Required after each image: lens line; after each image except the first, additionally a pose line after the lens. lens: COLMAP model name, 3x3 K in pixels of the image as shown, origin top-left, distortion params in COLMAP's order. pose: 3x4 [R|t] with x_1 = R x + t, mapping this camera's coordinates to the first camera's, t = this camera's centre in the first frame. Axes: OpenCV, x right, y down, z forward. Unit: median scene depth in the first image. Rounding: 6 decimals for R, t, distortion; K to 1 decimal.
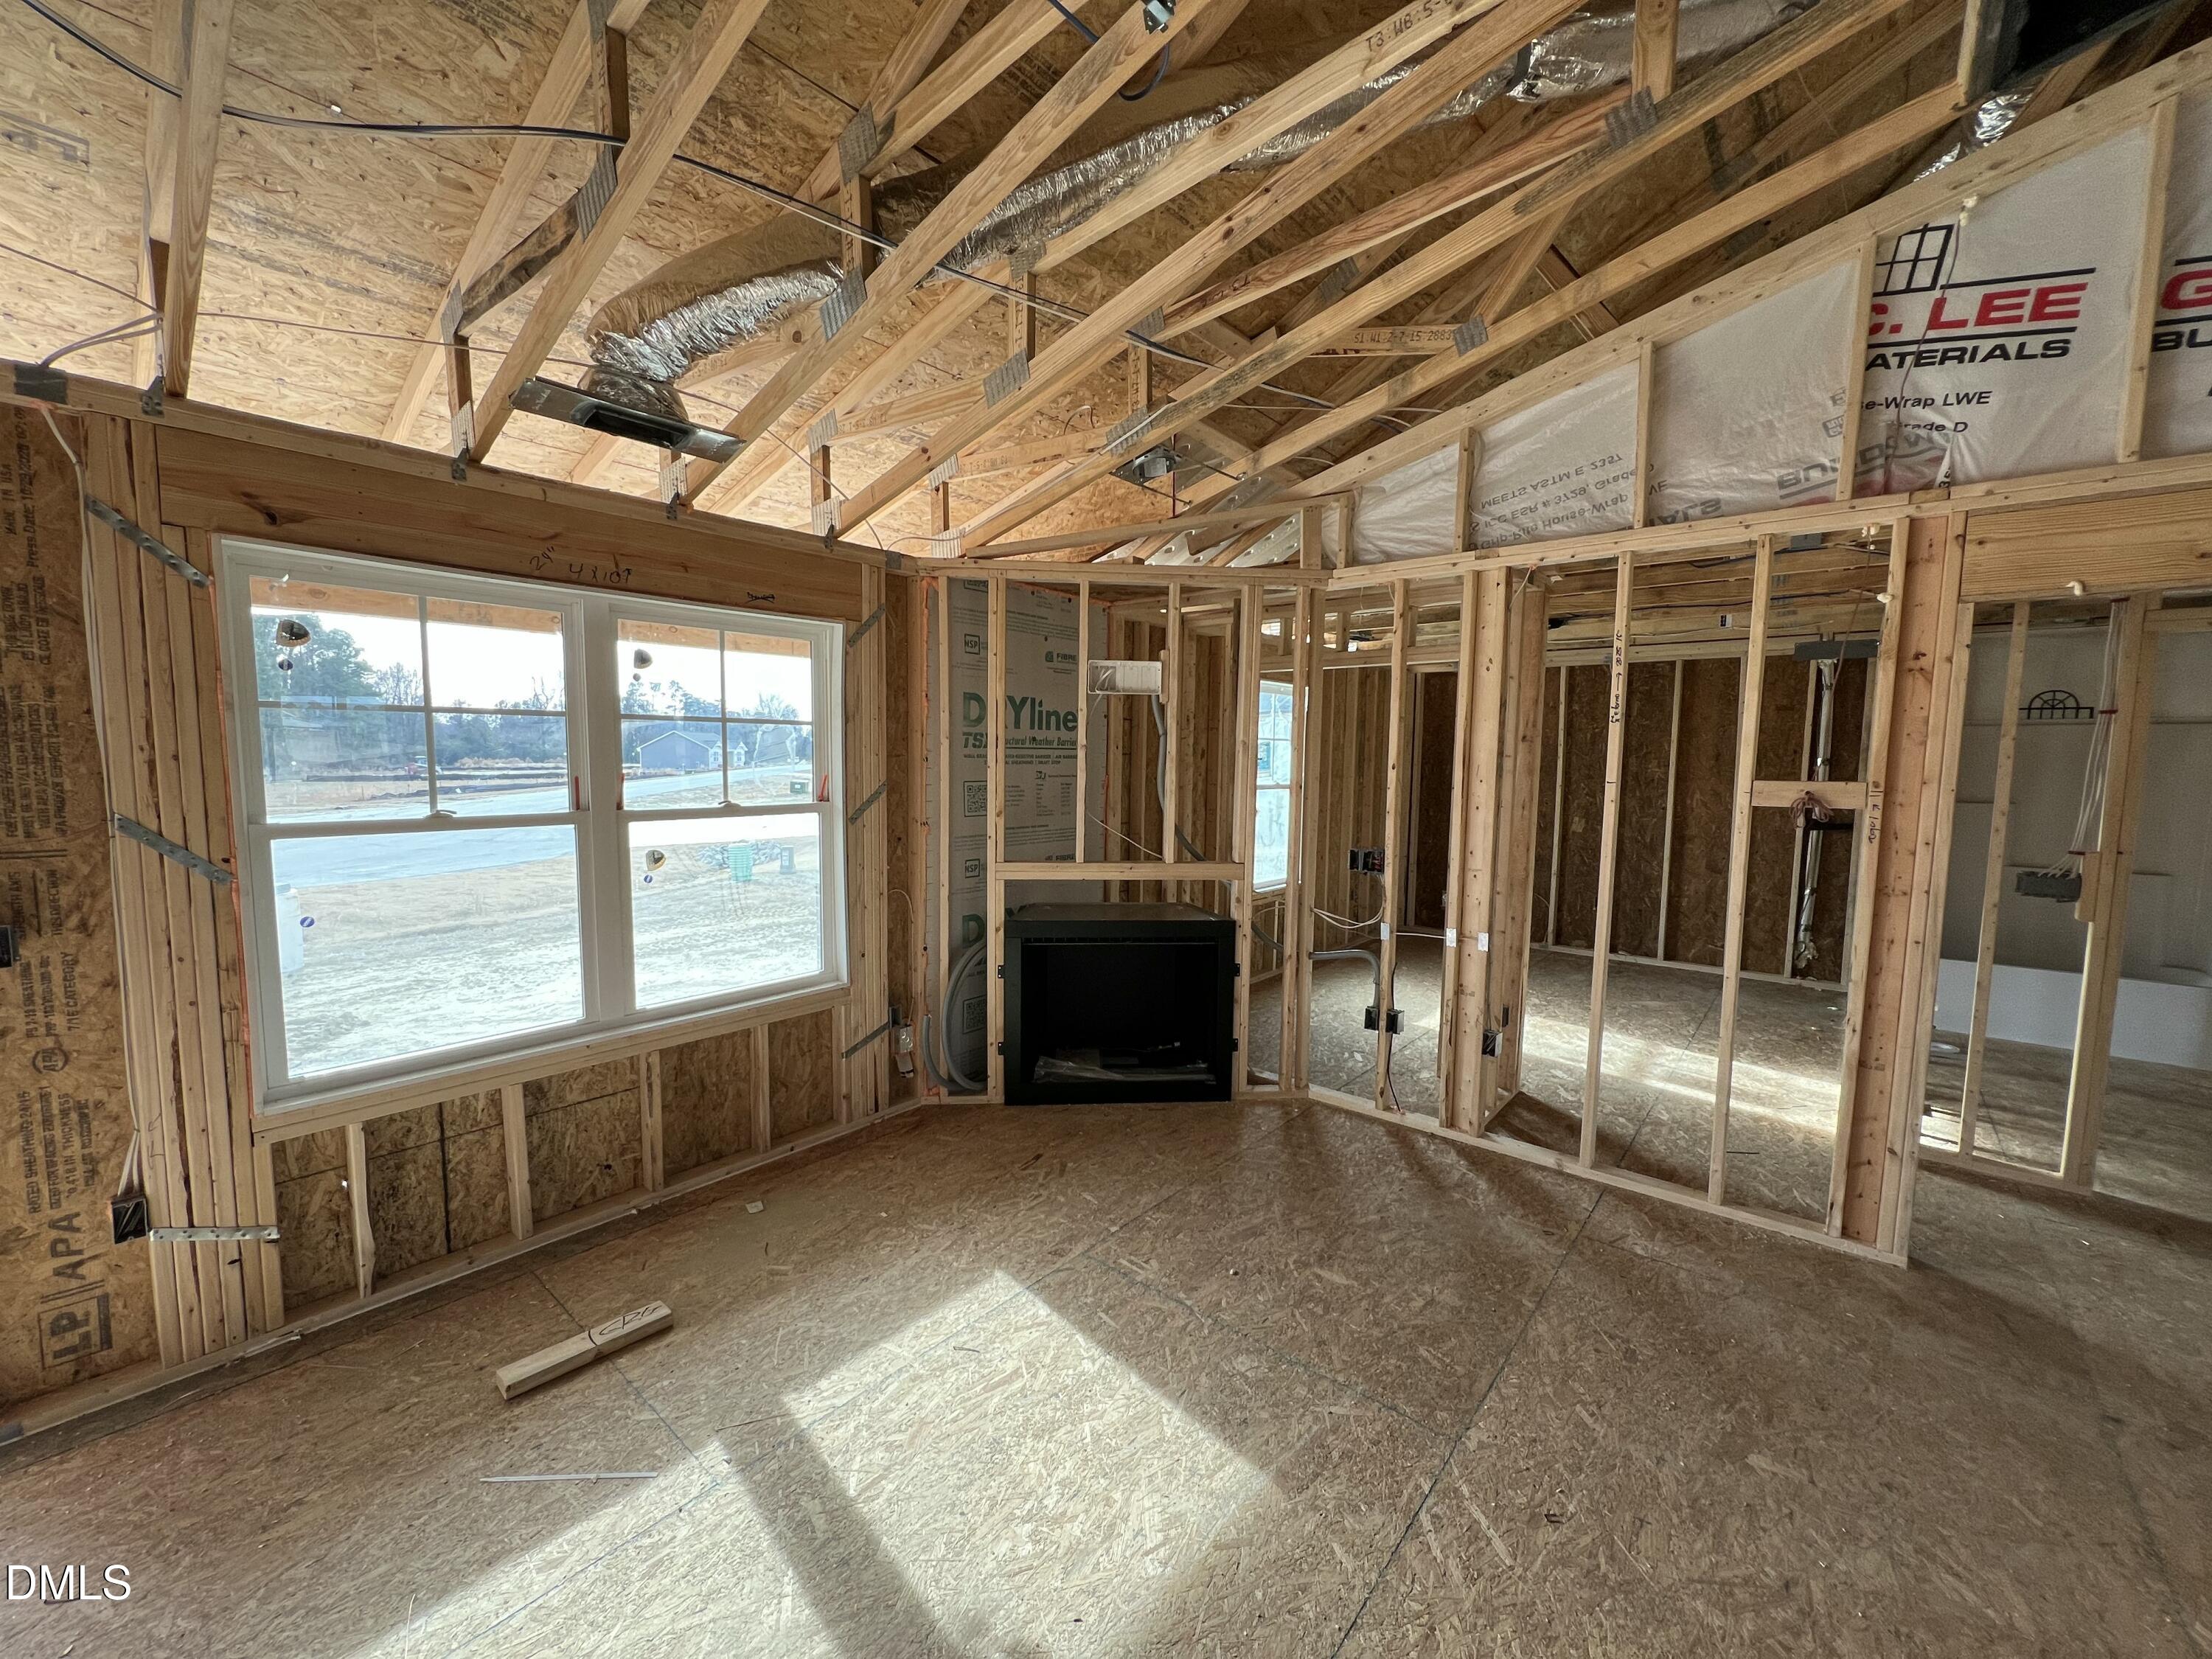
lens RADIAL K [[879.7, 0, 1099.7], [0, 879.7, 830.7], [0, 0, 1]] dist [0.000262, -0.000429]
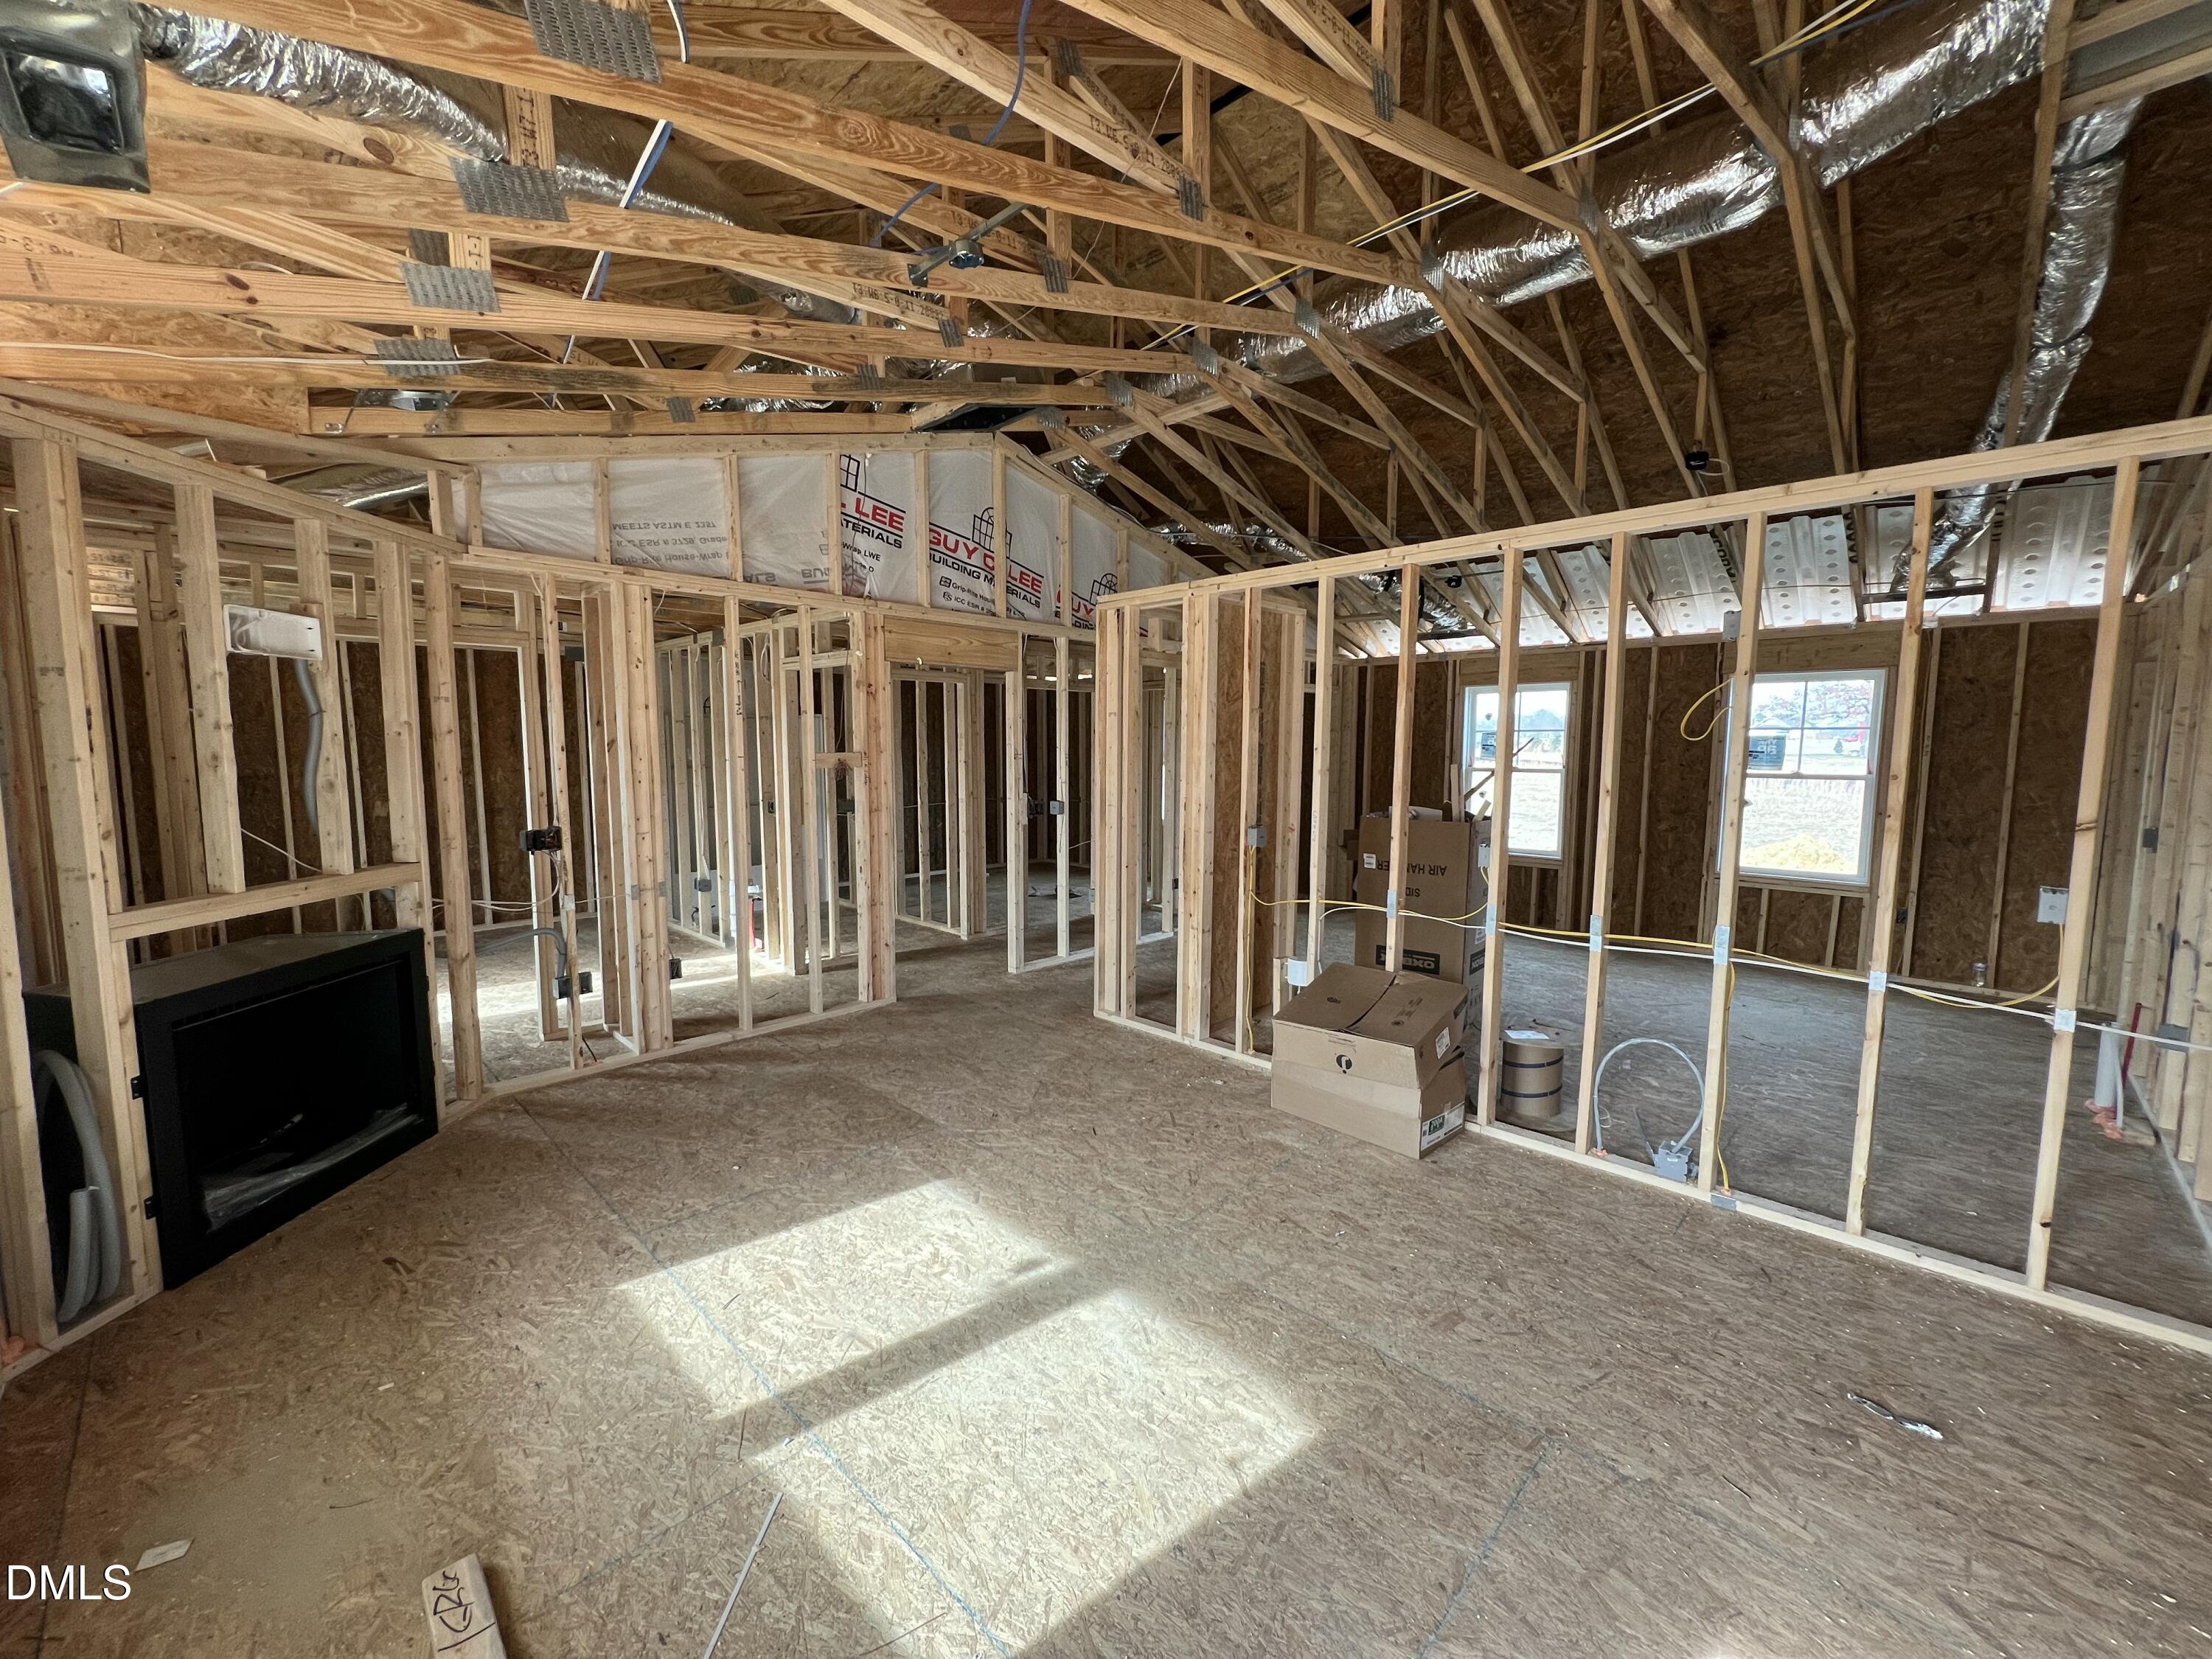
lens RADIAL K [[901.9, 0, 1104.9], [0, 901.9, 829.0], [0, 0, 1]] dist [0.001585, 0.000195]
pose [[0.062365, -0.105045, 0.992510, -0.892862], [0.083139, 0.991536, 0.099718, -0.037622], [-0.994585, 0.076298, 0.070570, 0.332793]]
